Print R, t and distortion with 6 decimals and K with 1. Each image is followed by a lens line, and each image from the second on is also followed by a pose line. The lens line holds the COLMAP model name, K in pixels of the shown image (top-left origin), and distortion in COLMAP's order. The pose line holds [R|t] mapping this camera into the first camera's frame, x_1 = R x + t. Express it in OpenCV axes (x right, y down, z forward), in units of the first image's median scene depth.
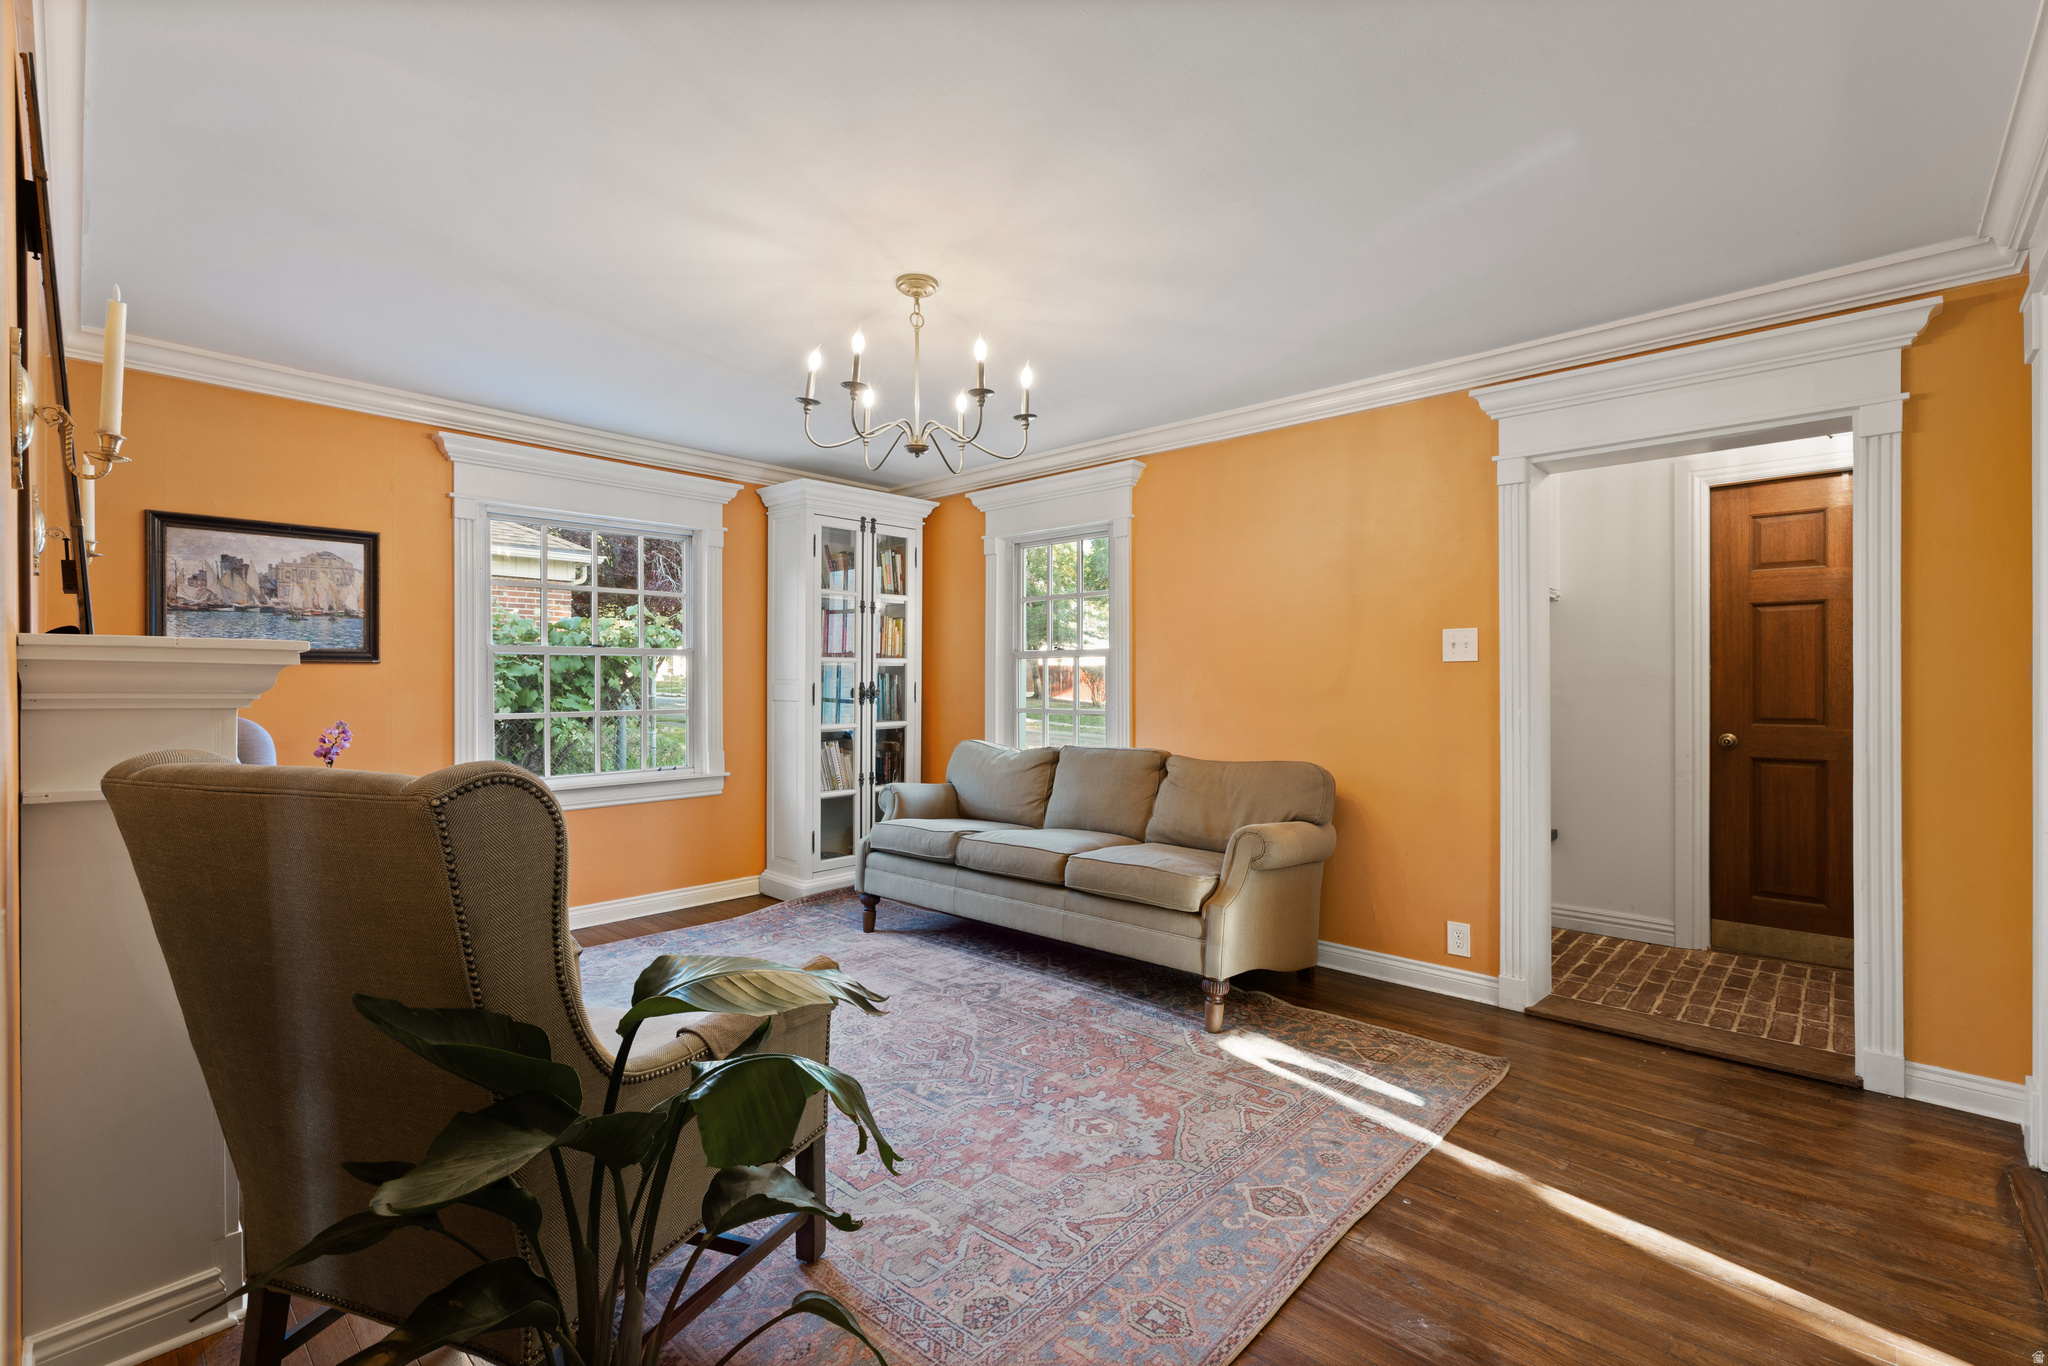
lens RADIAL K [[889.9, 0, 1031.0], [0, 889.9, 677.2], [0, 0, 1]] dist [-0.001598, -0.000176]
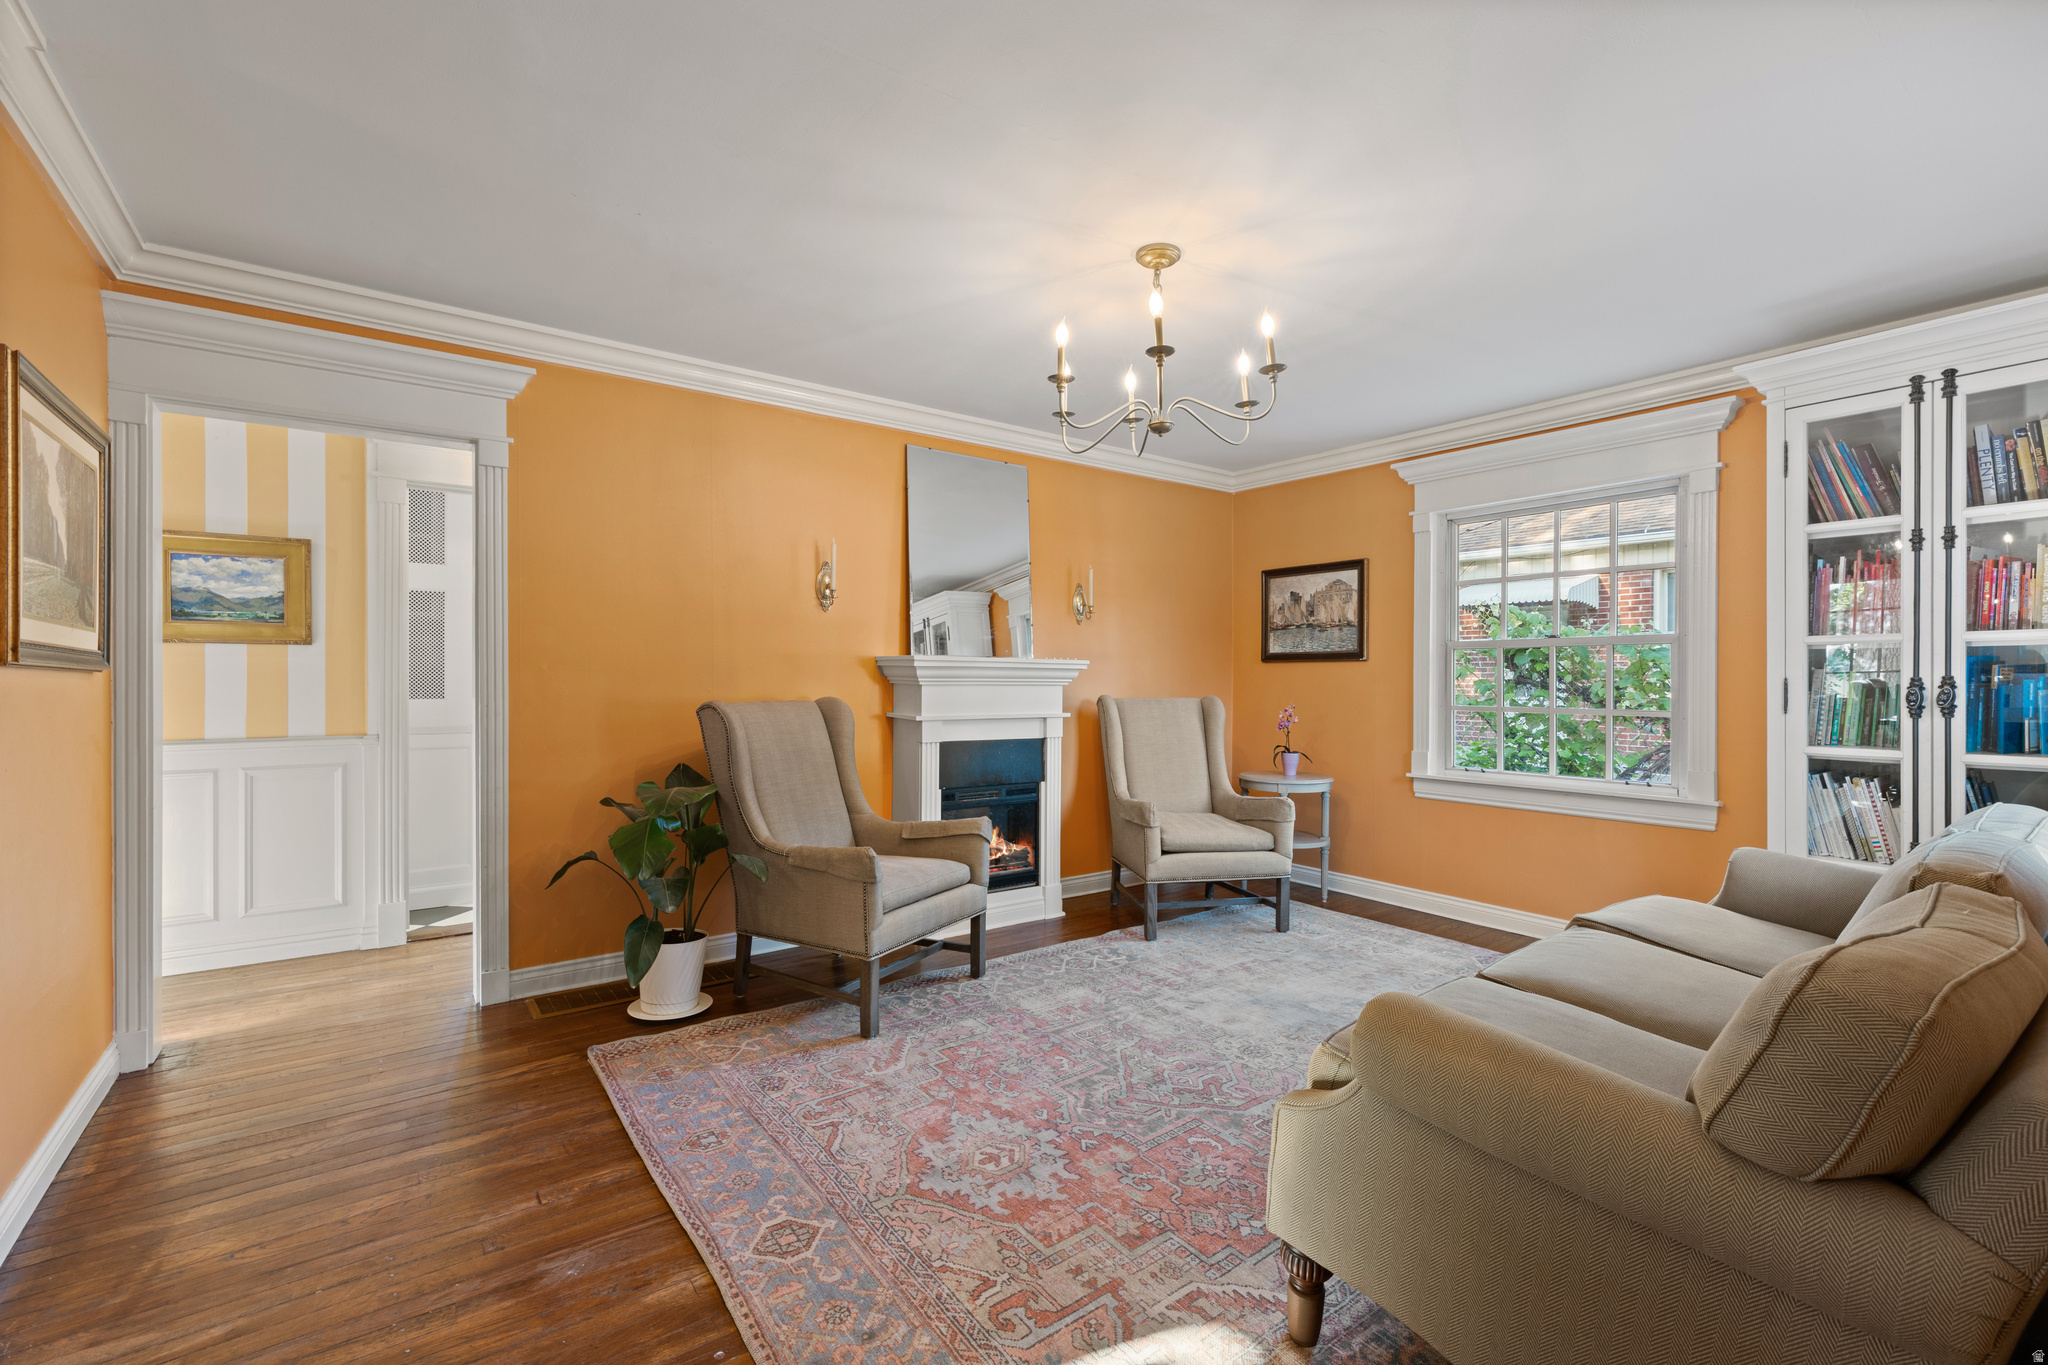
lens RADIAL K [[889.9, 0, 1031.0], [0, 889.9, 676.7], [0, 0, 1]] dist [-0.001598, -0.000176]
pose [[-0.183283, 0.000681, -0.983060, 0.675448], [0.001552, 0.999999, 0.000403, 0.006634], [0.983059, -0.001452, -0.183284, 0.845527]]
